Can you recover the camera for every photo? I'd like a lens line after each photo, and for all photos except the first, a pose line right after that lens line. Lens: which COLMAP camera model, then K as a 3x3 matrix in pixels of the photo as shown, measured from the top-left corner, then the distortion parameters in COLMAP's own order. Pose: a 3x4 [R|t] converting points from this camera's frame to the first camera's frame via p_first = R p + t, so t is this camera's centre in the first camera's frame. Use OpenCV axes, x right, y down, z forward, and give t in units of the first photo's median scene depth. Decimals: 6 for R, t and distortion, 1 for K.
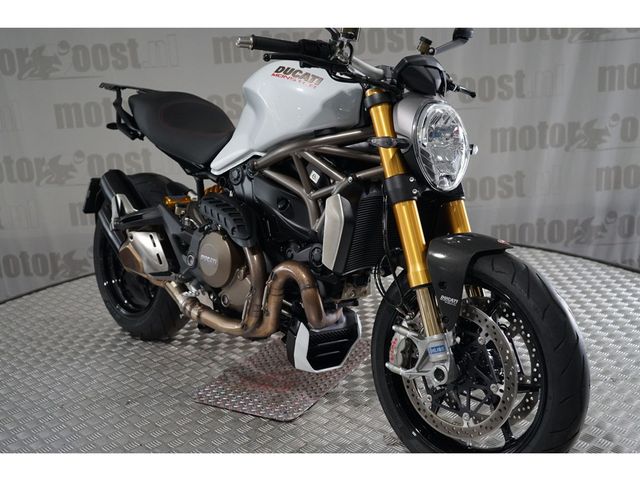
lens RADIAL K [[676.0, 0, 320.0], [0, 676.0, 240.0], [0, 0, 1]] dist [-0.002947, -0.008734]
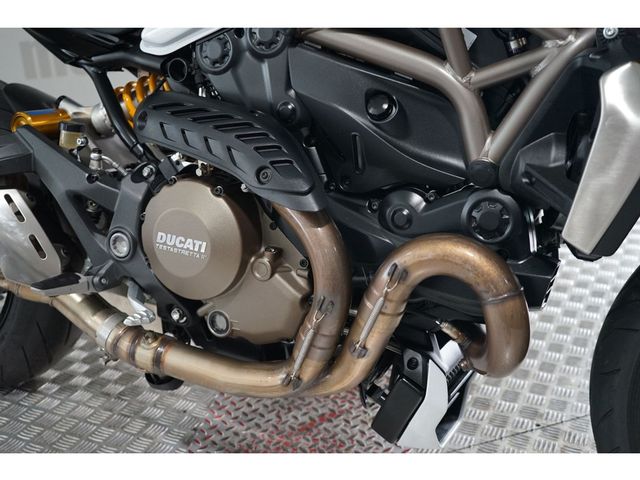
lens RADIAL K [[676.0, 0, 320.0], [0, 676.0, 240.0], [0, 0, 1]] dist [-0.002947, -0.008734]
pose [[0.935095, -0.101298, 0.339611, -0.223444], [0.065314, 0.991124, 0.115793, -0.017789], [-0.348326, -0.086096, 0.933411, 0.528743]]
